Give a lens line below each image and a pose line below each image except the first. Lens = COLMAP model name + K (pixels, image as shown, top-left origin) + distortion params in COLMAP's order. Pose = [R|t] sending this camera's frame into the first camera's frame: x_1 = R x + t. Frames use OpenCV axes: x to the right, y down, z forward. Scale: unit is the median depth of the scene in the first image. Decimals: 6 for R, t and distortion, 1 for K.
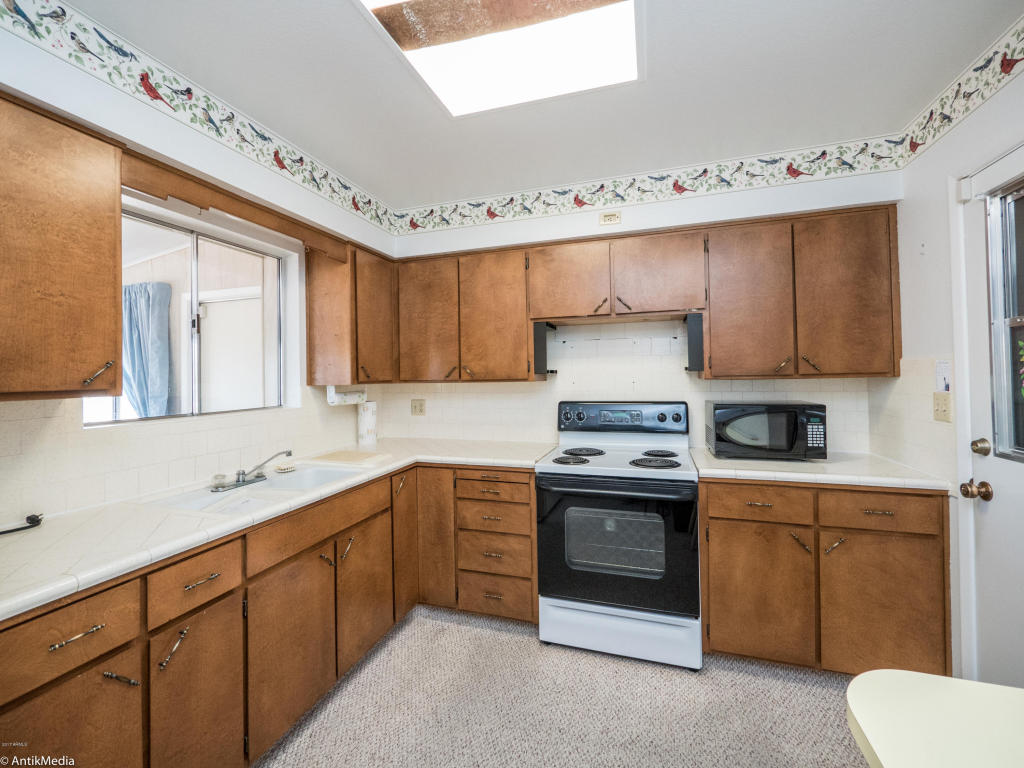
lens RADIAL K [[433.3, 0, 512.7], [0, 433.3, 369.9], [0, 0, 1]] dist [-0.001717, -0.000362]
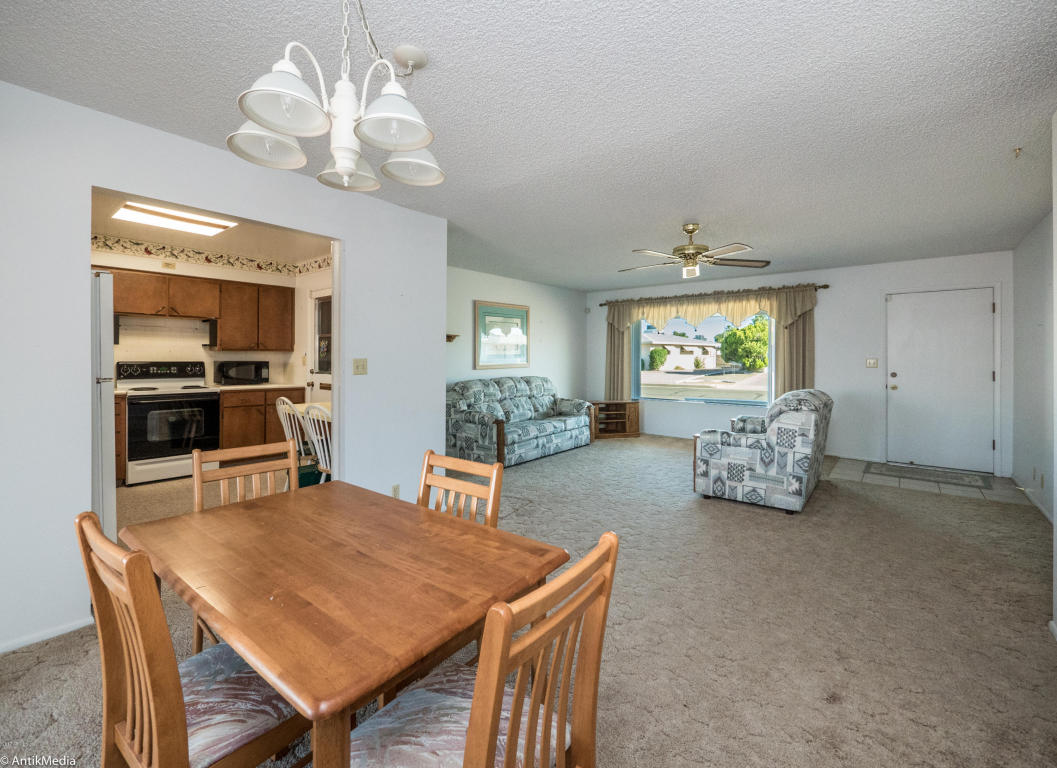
lens RADIAL K [[448.0, 0, 527.3], [0, 448.0, 356.9], [0, 0, 1]] dist [-0.001364, -0.000145]
pose [[0.375625, 0.020969, 0.926534, -1.051418], [-0.024588, 0.999618, -0.012655, 0.044519], [-0.926445, -0.018028, 0.375997, -1.283715]]
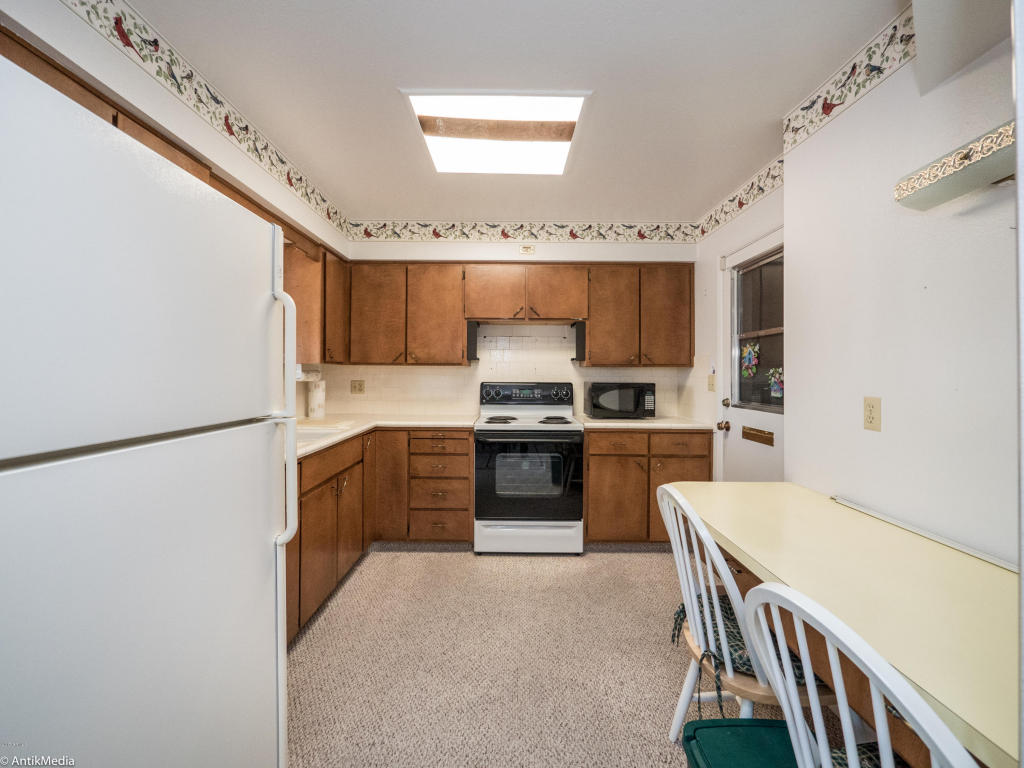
lens RADIAL K [[433.3, 0, 512.7], [0, 433.3, 369.9], [0, 0, 1]] dist [-0.001717, -0.000362]
pose [[0.949773, 0.025313, 0.311915, -0.253947], [-0.025741, 0.999665, -0.002745, 0.043782], [-0.311880, -0.005422, 0.950106, -0.326470]]
